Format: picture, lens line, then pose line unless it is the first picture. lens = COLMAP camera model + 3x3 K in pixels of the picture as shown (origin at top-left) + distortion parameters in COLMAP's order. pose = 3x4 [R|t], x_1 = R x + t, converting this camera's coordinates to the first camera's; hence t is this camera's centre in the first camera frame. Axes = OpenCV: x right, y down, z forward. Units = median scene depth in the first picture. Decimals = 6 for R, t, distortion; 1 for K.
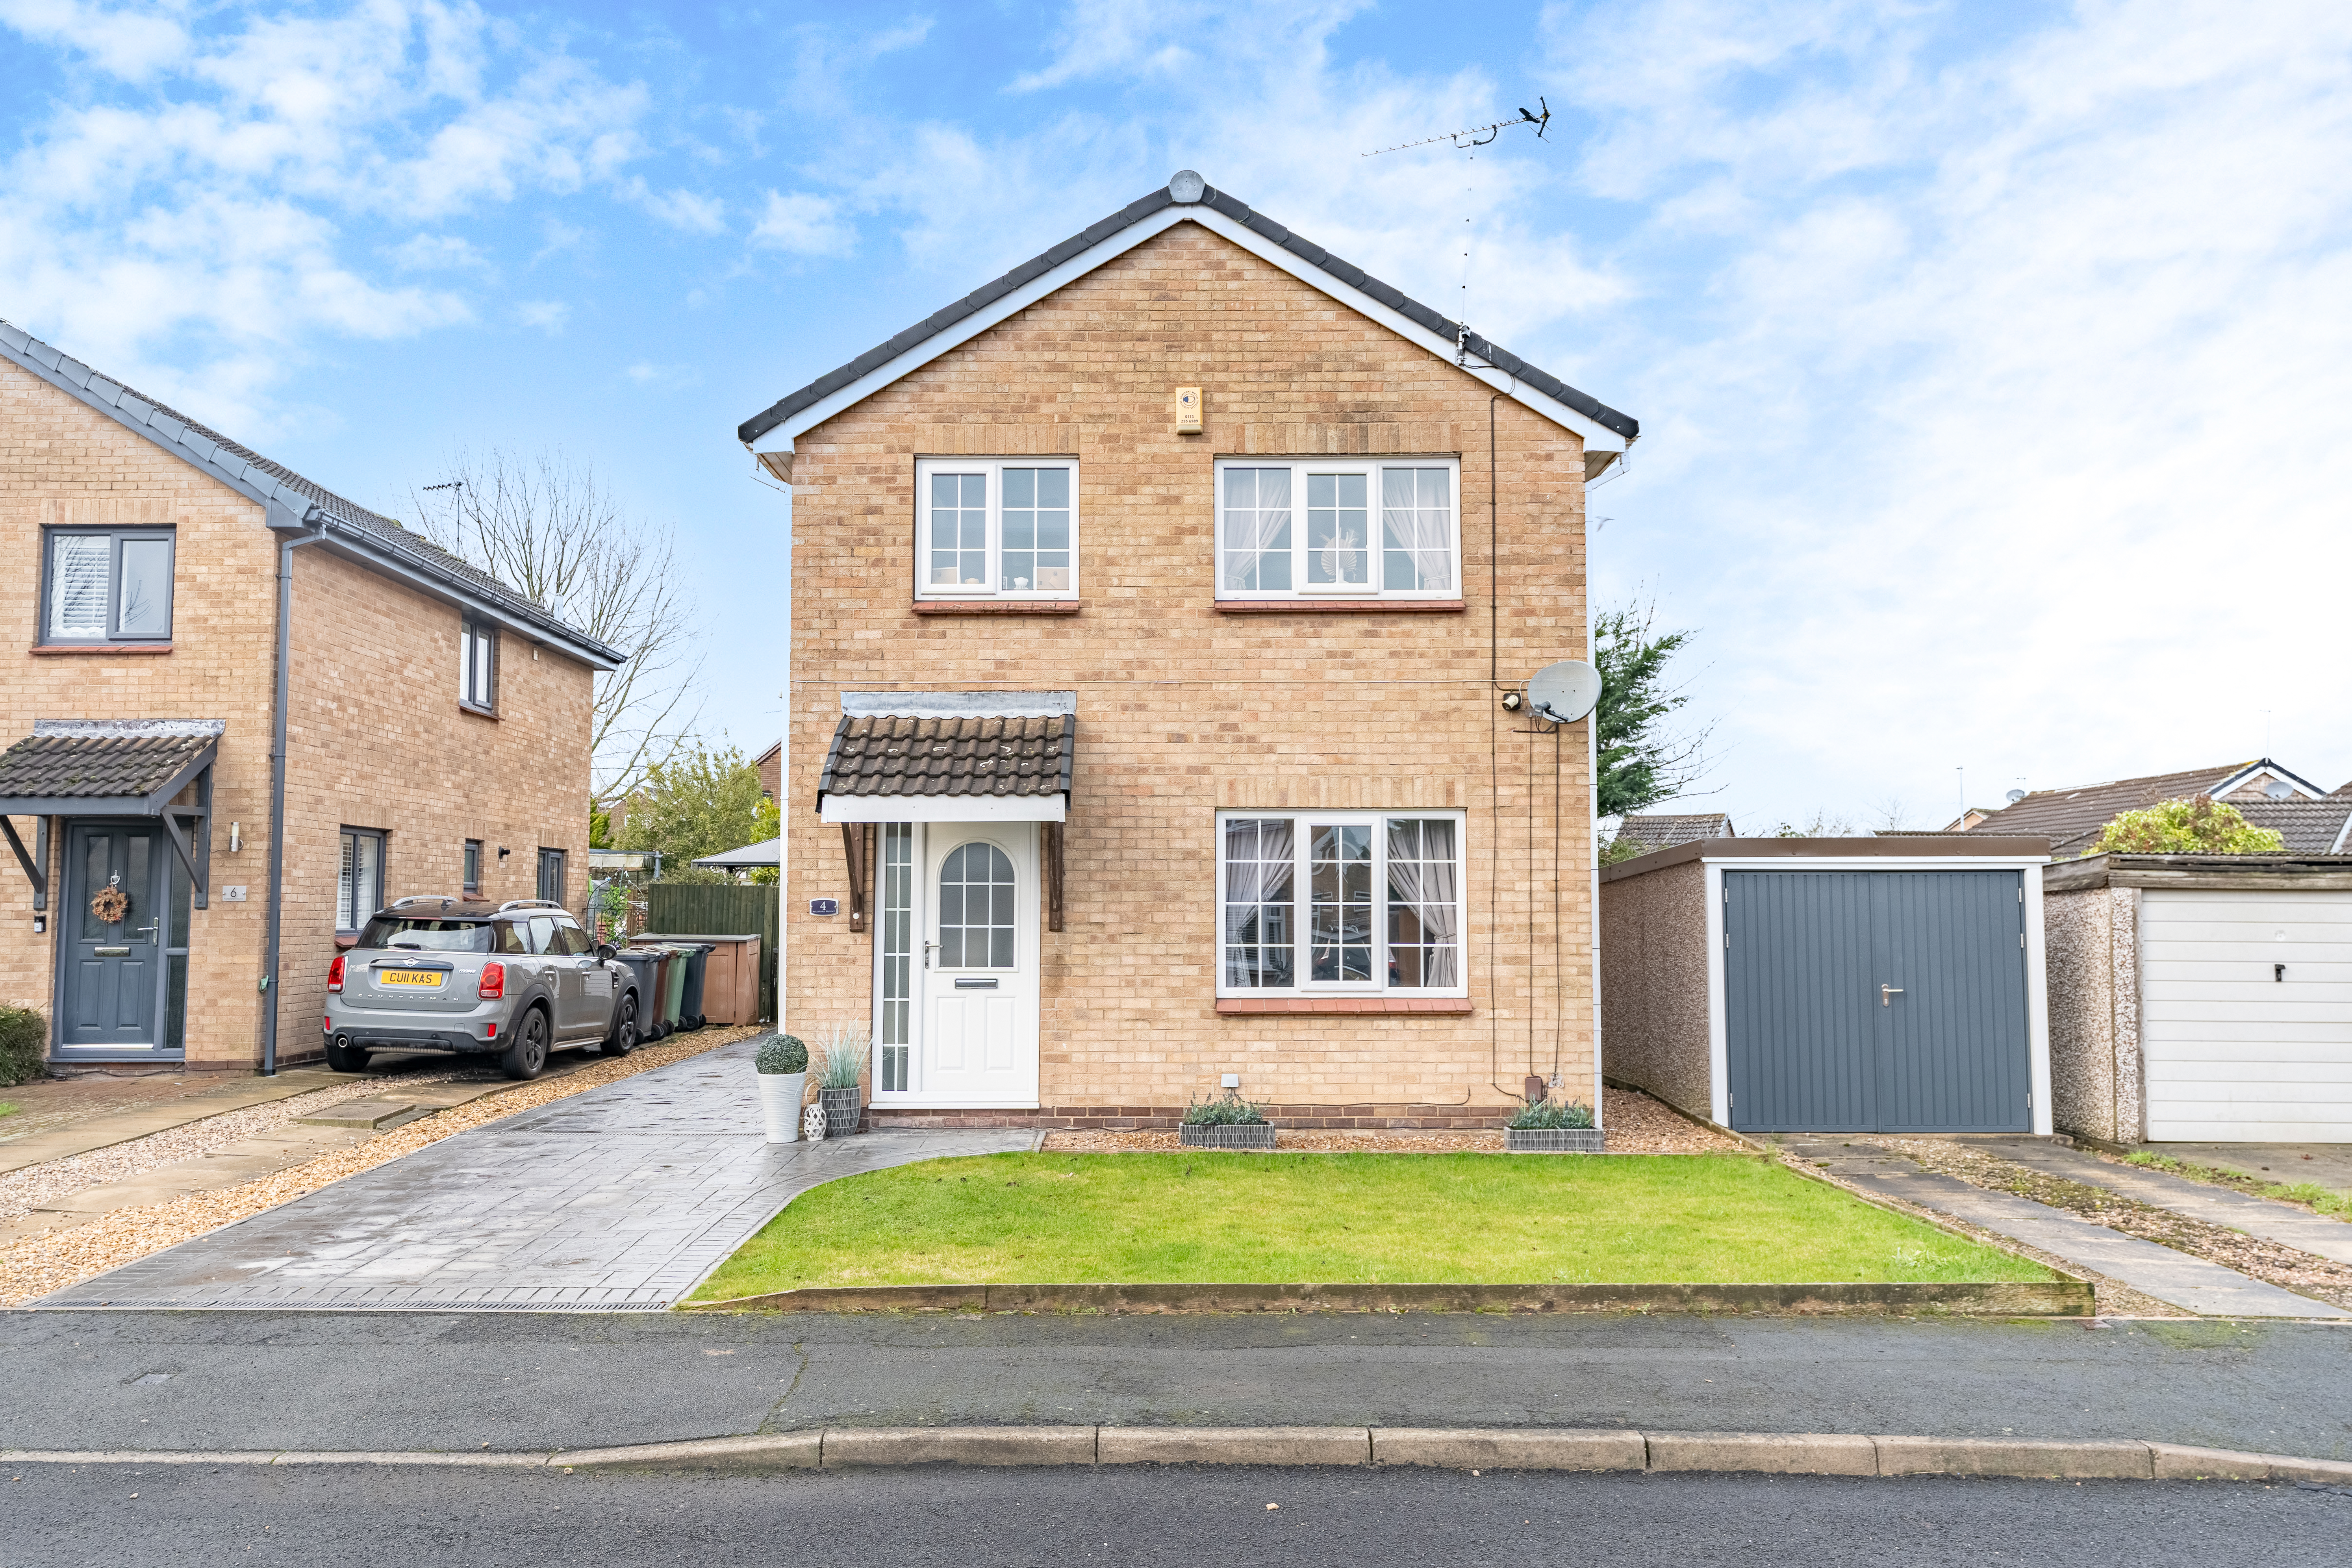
lens RADIAL K [[1842.2, 0, 1176.0], [0, 1842.2, 784.0], [0, 0, 1]] dist [0.000041, 0.001205]
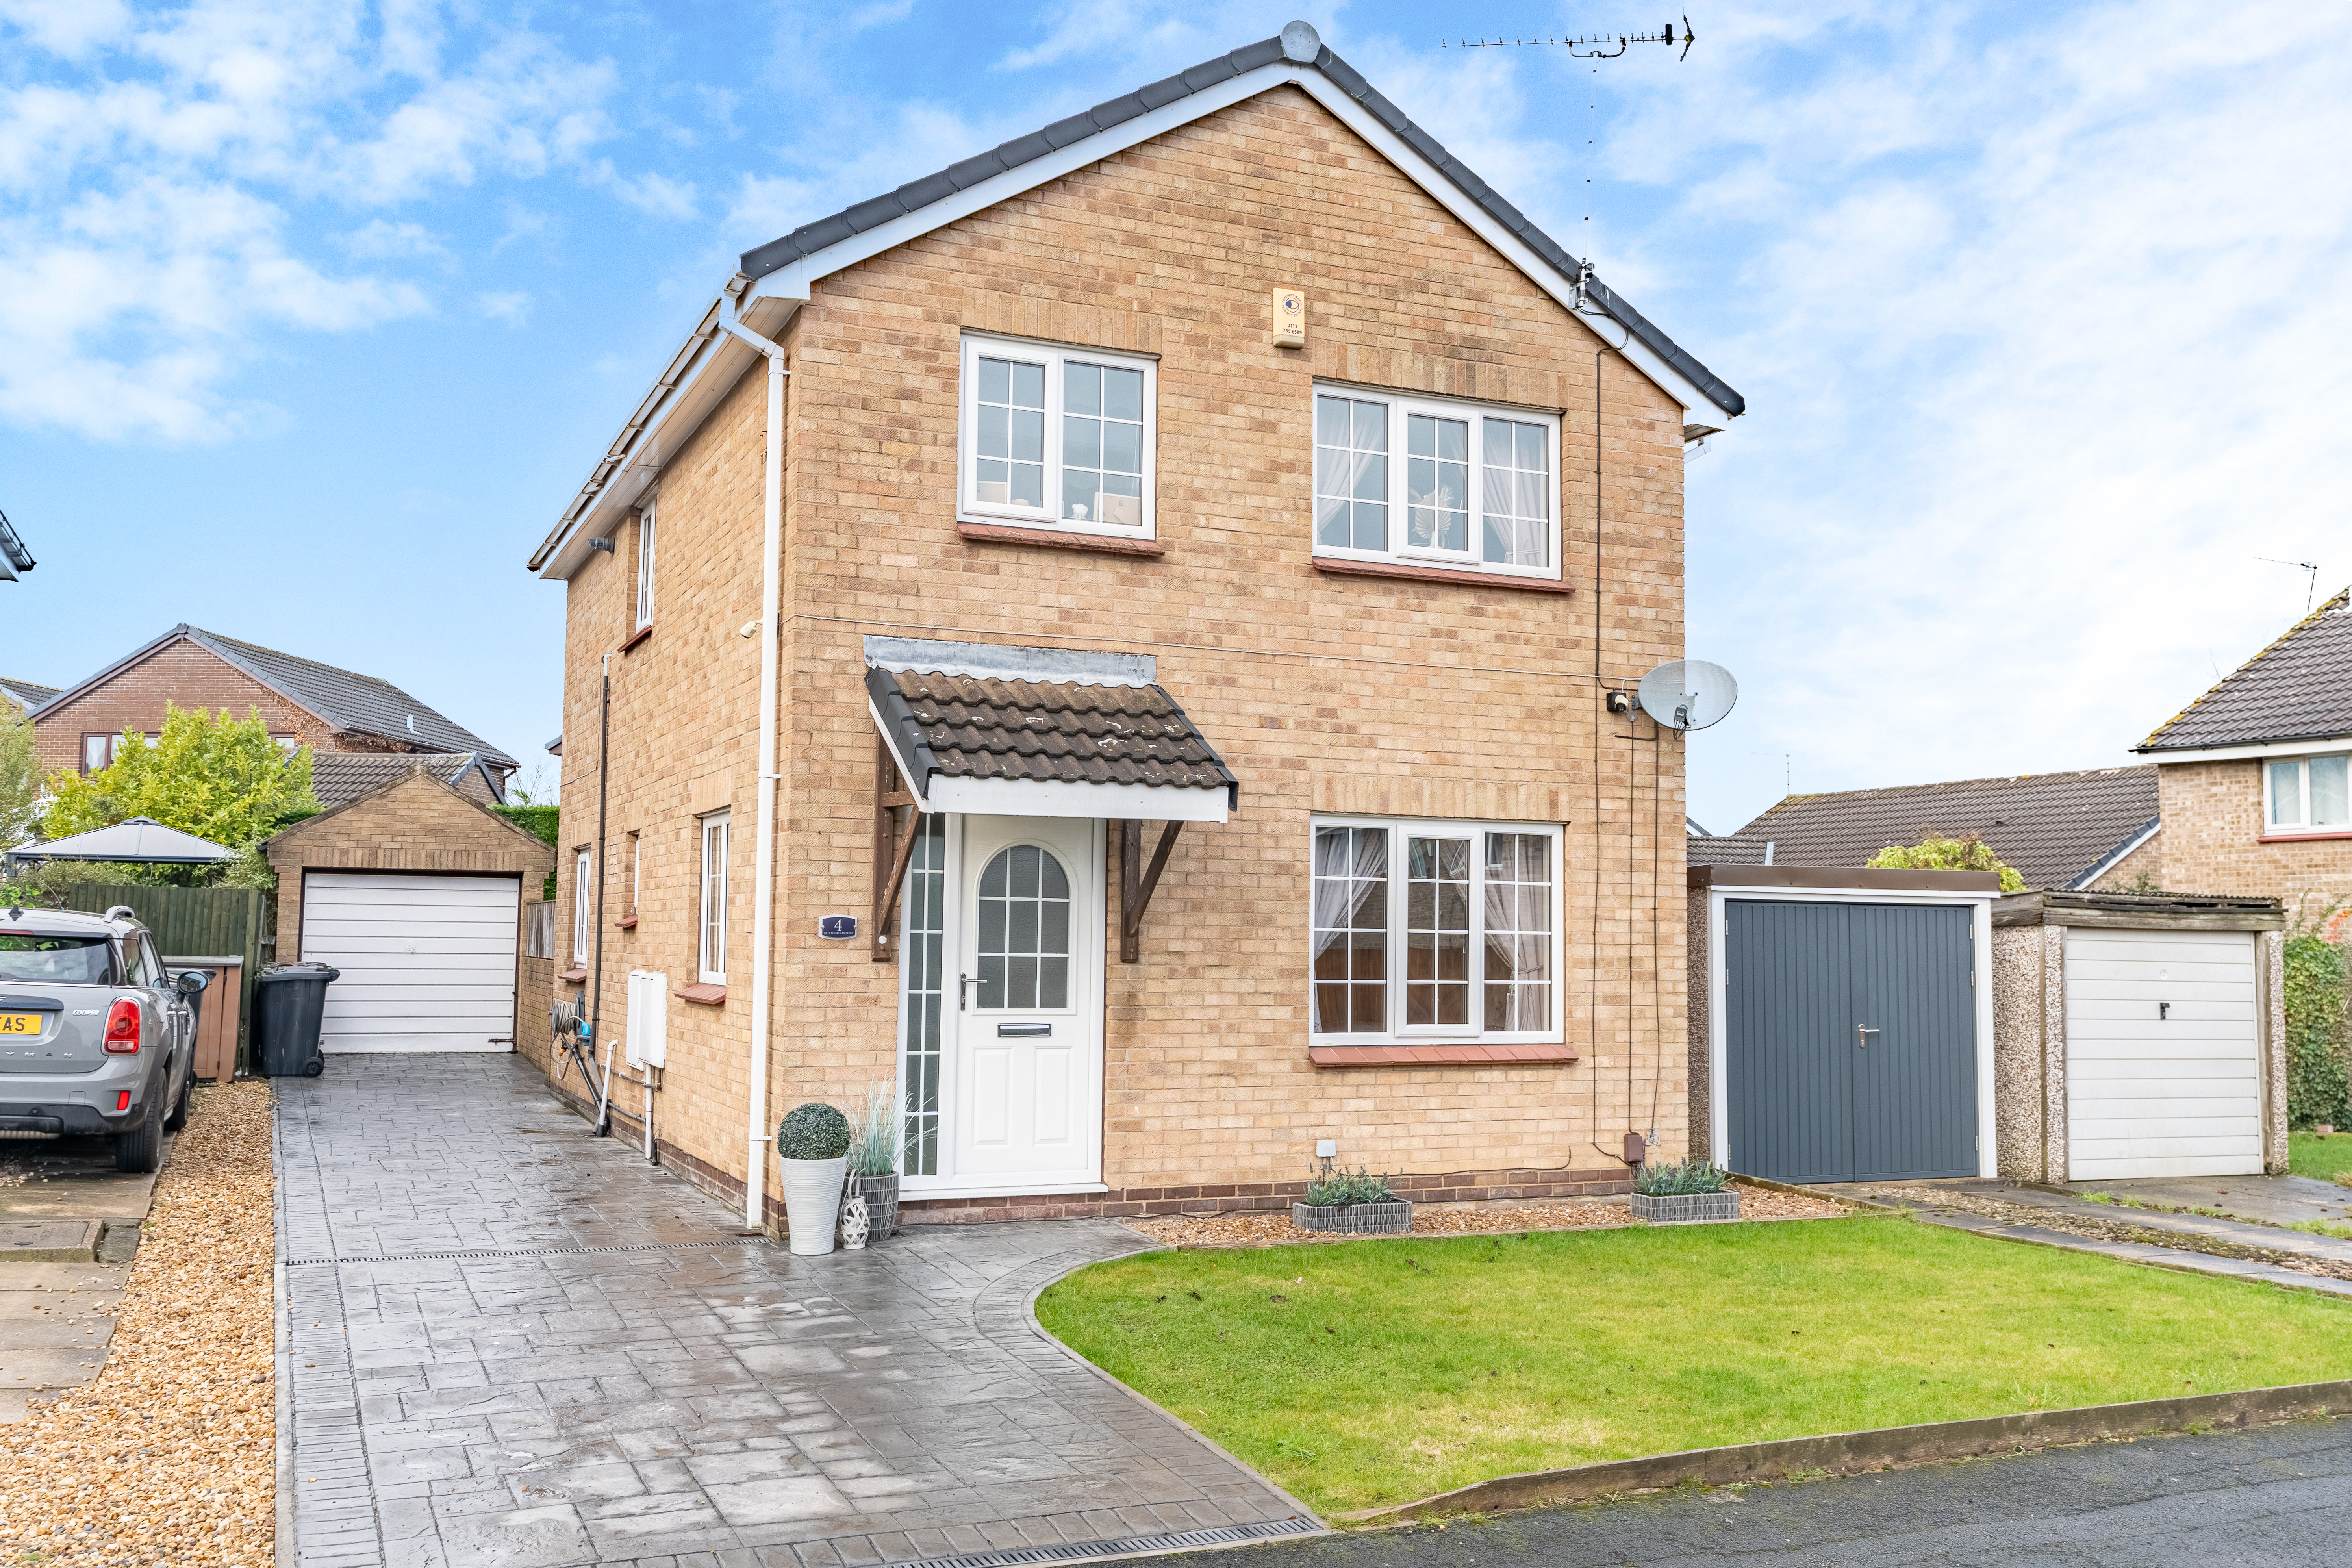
lens RADIAL K [[2020.0, 0, 1176.0], [0, 2020.0, 784.0], [0, 0, 1]] dist [0.002956, 0.004260]
pose [[0.915367, 0.042843, 0.400335, -0.387219], [-0.041614, 0.999064, -0.011769, 0.013742], [-0.400465, -0.005887, 0.916293, 0.208896]]
